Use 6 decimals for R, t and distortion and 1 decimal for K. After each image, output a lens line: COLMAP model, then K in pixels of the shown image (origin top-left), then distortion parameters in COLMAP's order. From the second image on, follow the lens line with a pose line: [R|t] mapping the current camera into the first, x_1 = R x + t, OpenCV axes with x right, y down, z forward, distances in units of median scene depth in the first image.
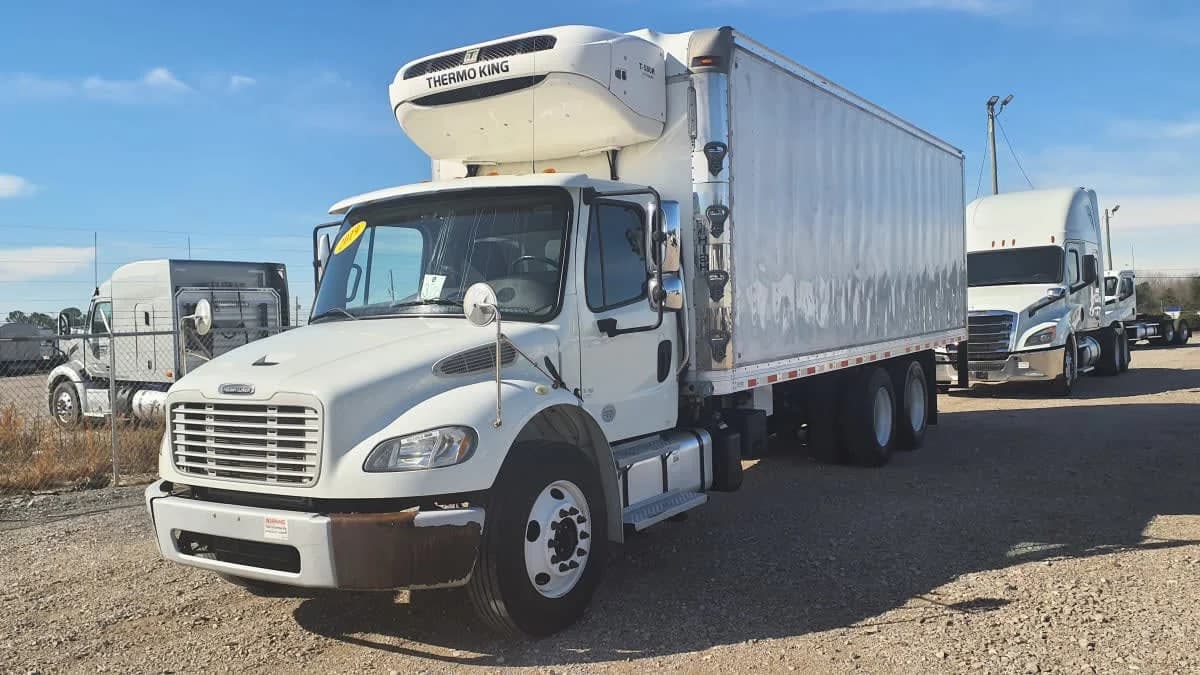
lens RADIAL K [[953.0, 0, 601.0], [0, 953.0, 337.0], [0, 0, 1]] dist [0.118573, -0.012219]
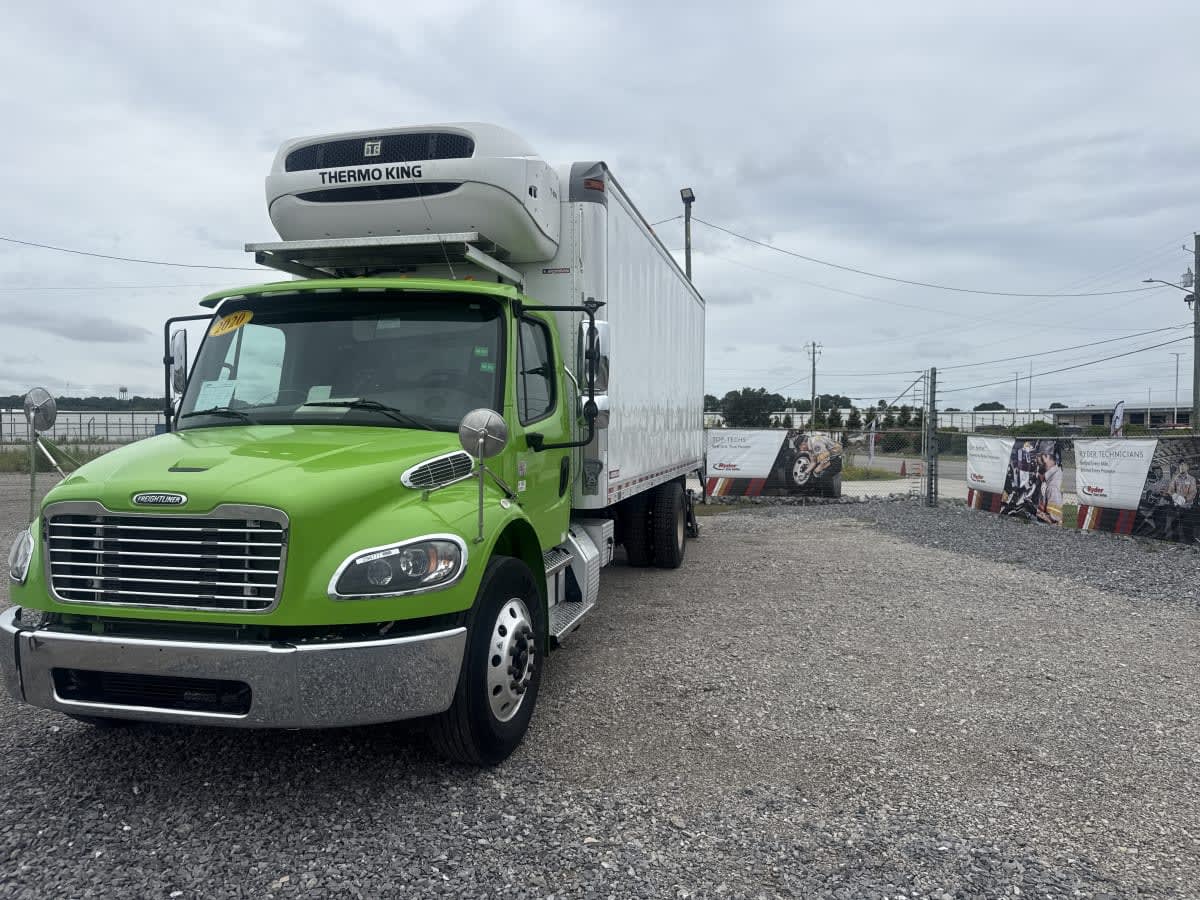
lens RADIAL K [[859.8, 0, 596.0], [0, 859.8, 444.2], [0, 0, 1]] dist [0.020126, -0.005347]
pose [[0.935907, 0.034364, 0.350567, -0.220416], [-0.027176, 0.999308, -0.025404, 0.011381], [-0.351198, 0.014248, 0.936193, 0.122161]]
